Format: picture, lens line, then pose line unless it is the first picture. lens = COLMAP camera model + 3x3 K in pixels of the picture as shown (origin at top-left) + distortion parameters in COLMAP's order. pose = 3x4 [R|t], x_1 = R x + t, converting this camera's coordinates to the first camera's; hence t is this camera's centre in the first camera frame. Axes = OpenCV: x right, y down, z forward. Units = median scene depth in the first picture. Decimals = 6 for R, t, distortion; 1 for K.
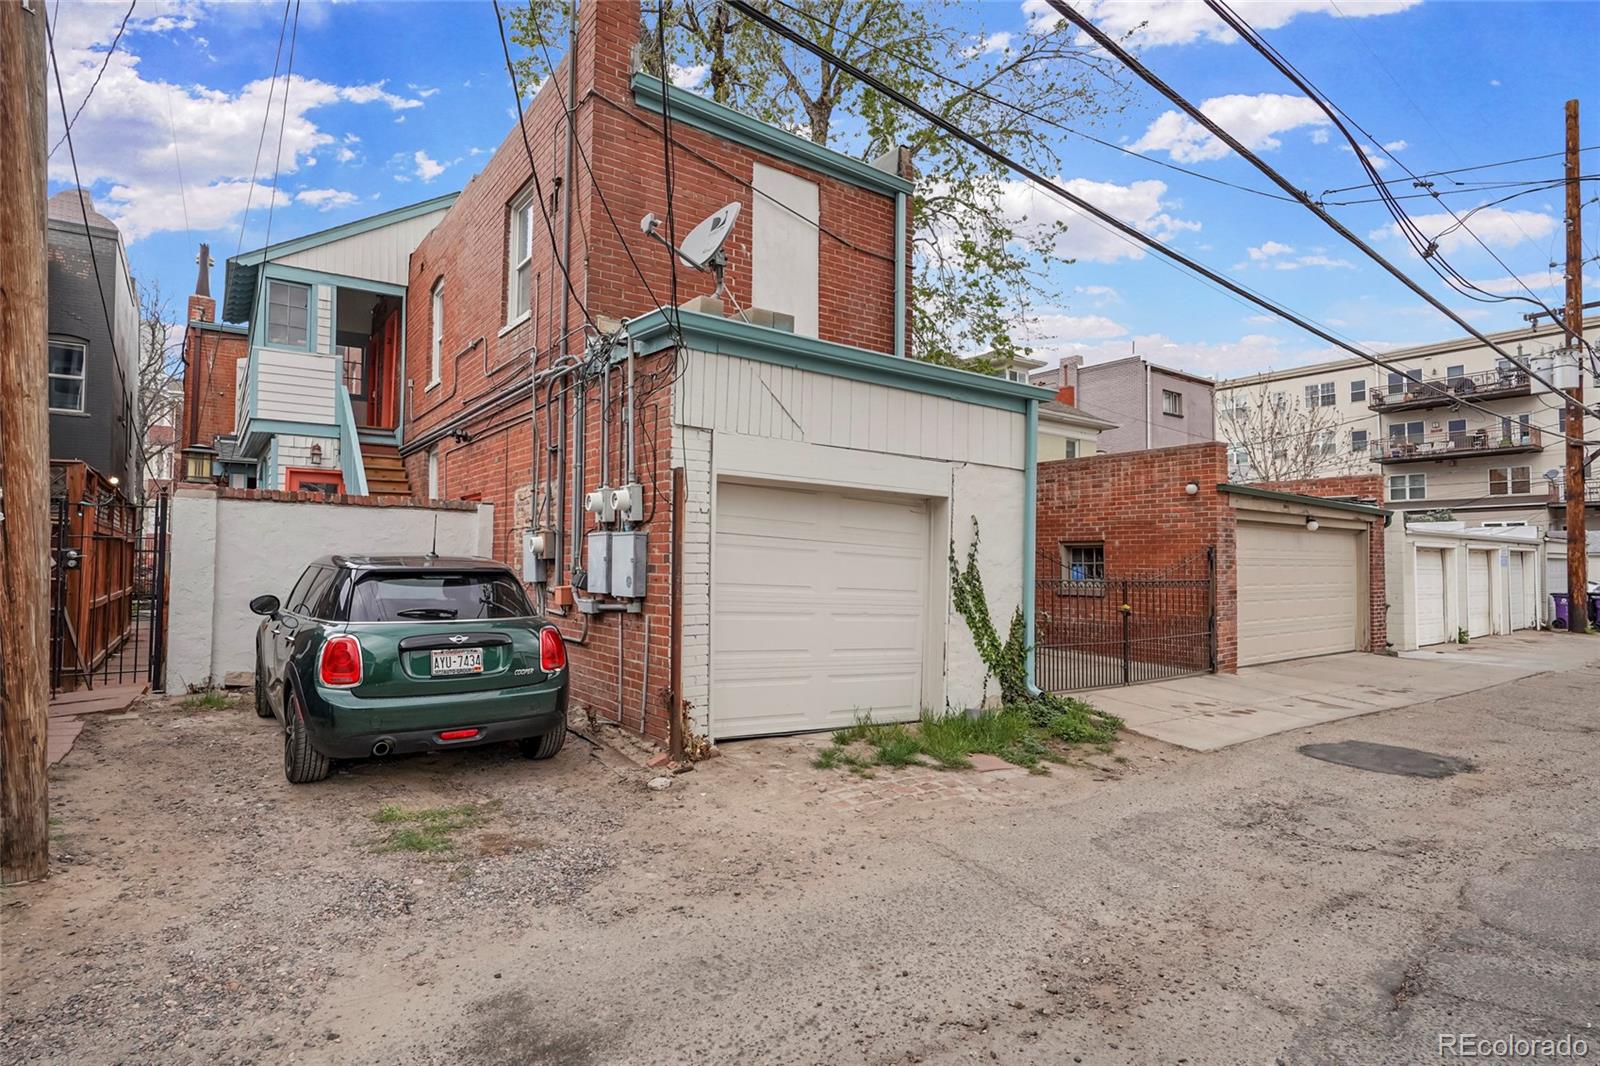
lens RADIAL K [[795.2, 0, 799.5], [0, 795.2, 536.5], [0, 0, 1]] dist [-0.001101, -0.000030]
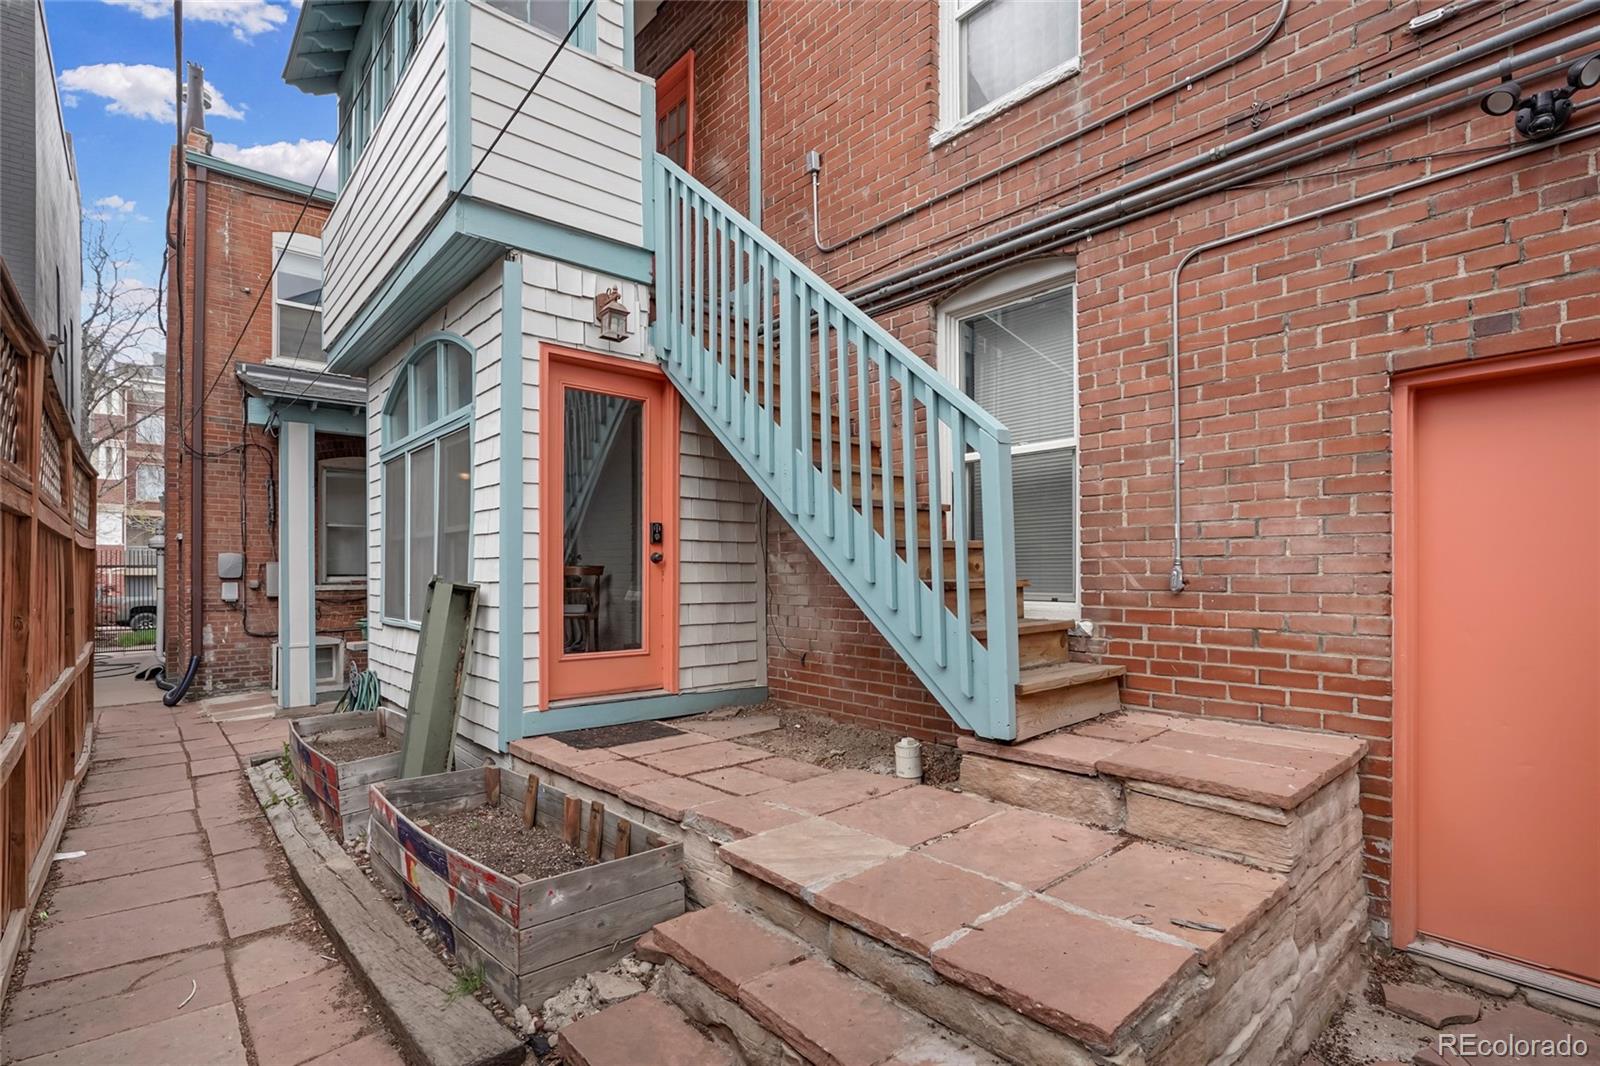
lens RADIAL K [[736.1, 0, 828.6], [0, 736.1, 566.8], [0, 0, 1]] dist [-0.002919, -0.000053]
pose [[0.994695, -0.005866, 0.102700, -0.540565], [0.003996, 0.999823, 0.018400, 0.011128], [-0.102789, -0.017892, 0.994542, 0.634850]]
